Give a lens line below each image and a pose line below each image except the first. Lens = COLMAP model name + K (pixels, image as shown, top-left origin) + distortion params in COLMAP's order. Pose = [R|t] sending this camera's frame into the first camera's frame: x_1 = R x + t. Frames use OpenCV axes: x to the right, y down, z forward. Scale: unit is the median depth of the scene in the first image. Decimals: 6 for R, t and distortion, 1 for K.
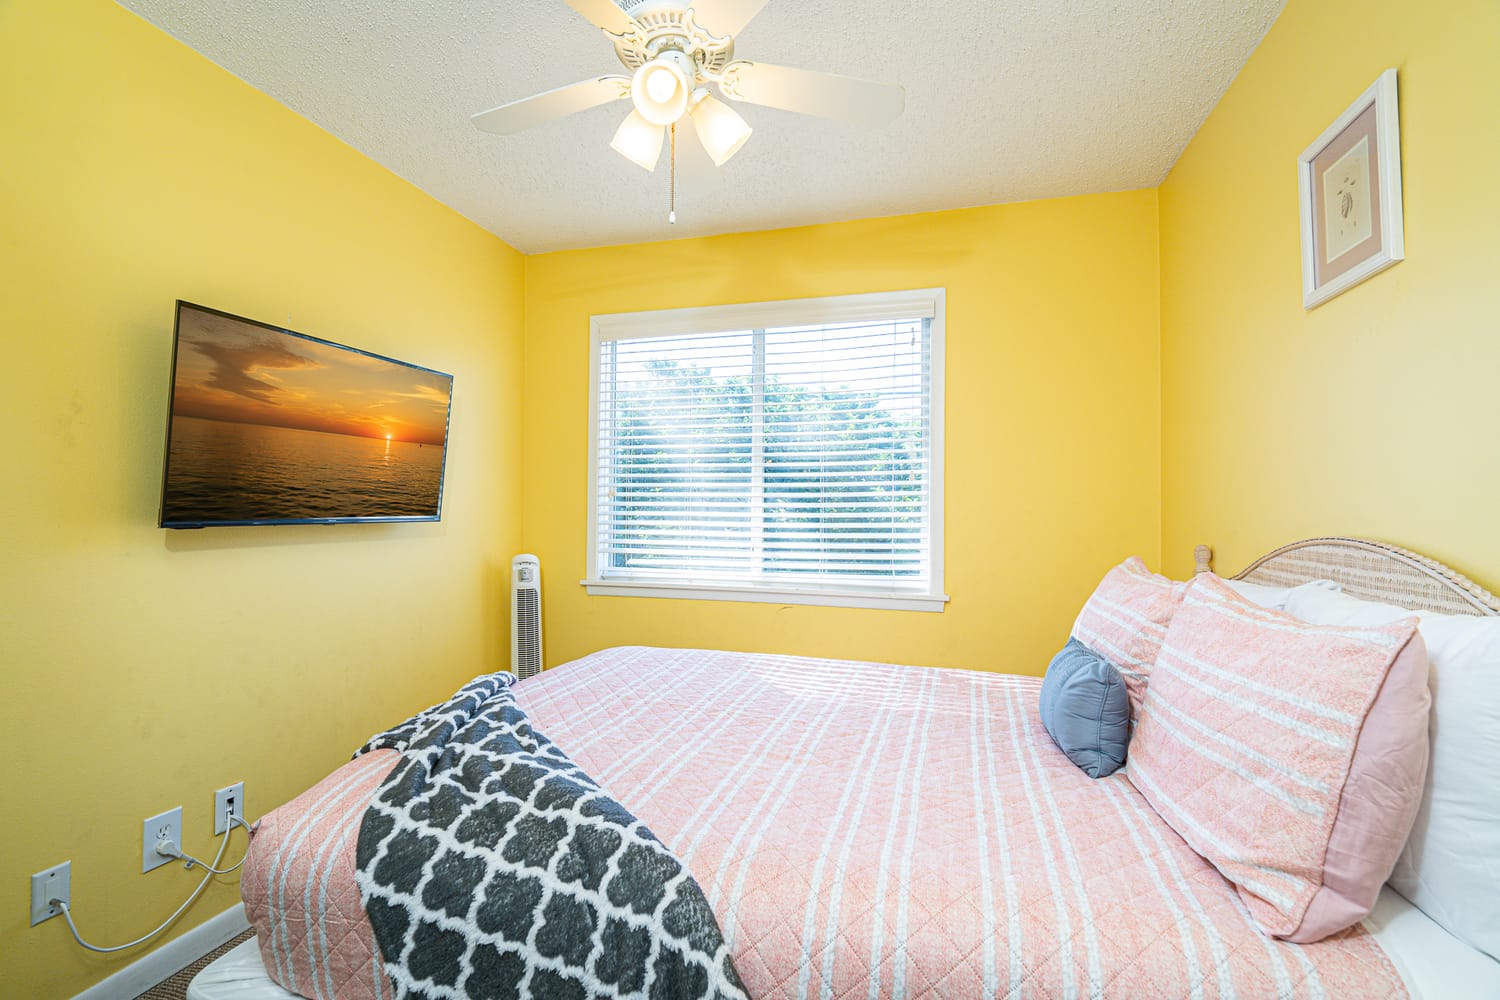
lens RADIAL K [[669.9, 0, 746.2], [0, 669.9, 506.7], [0, 0, 1]] dist [-0.002513, 0.000443]
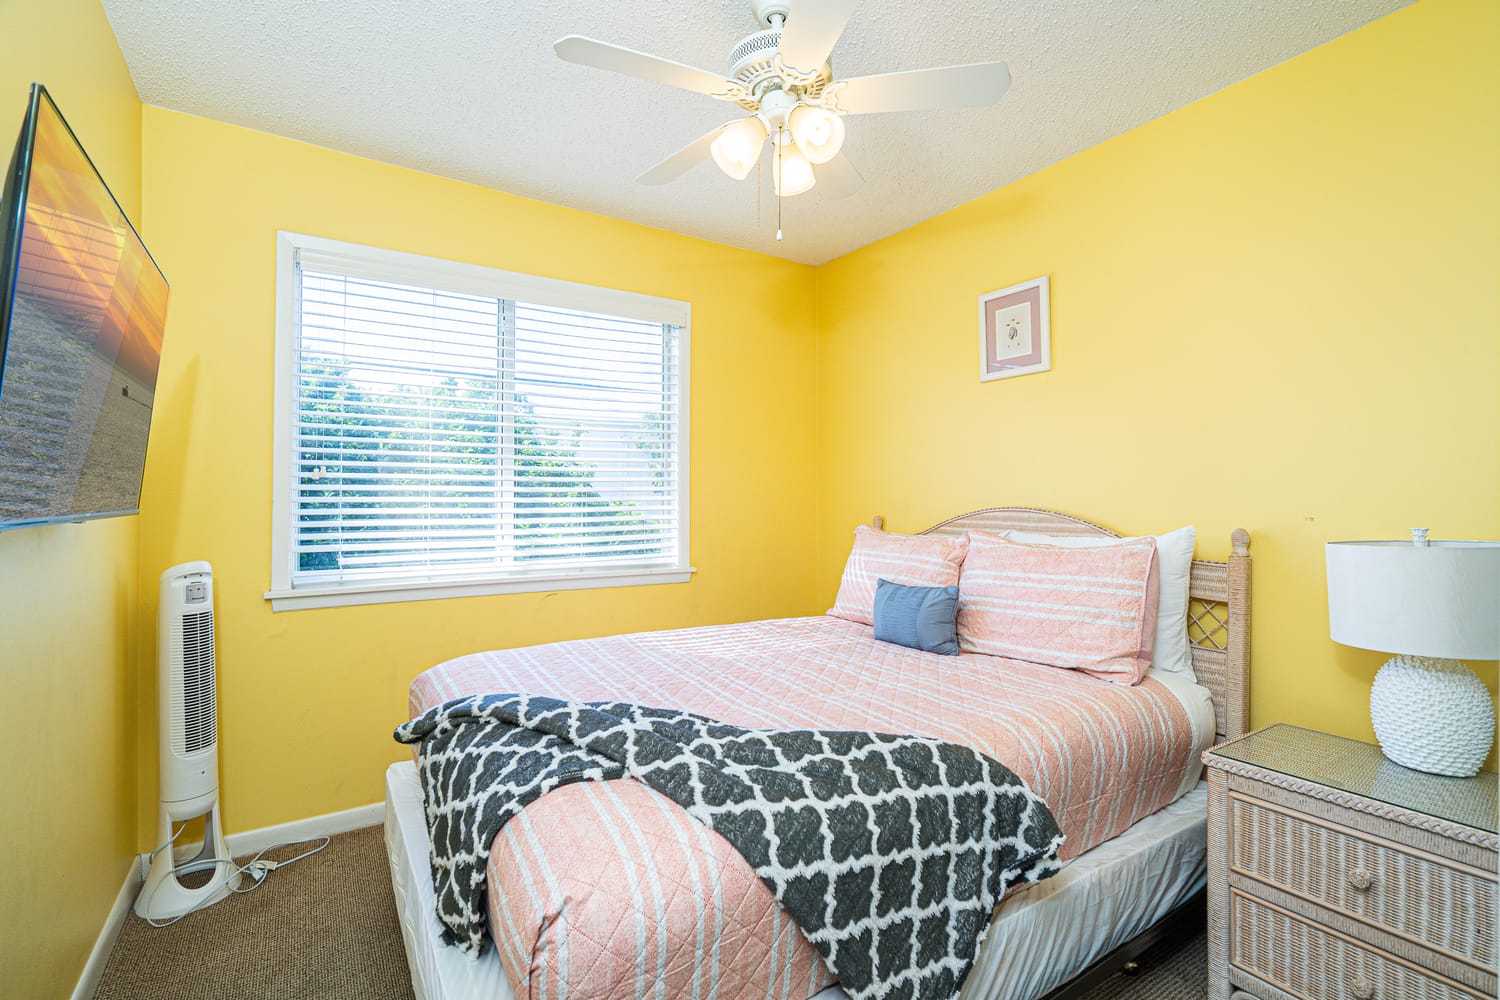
lens RADIAL K [[673.4, 0, 750.0], [0, 673.4, 500.0], [0, 0, 1]] dist [-0.001139, -0.000936]
pose [[0.655888, -0.009996, 0.754792, -0.502181], [-0.000164, 0.999910, 0.013385, -0.000461], [-0.754858, -0.008903, 0.655827, 0.144458]]
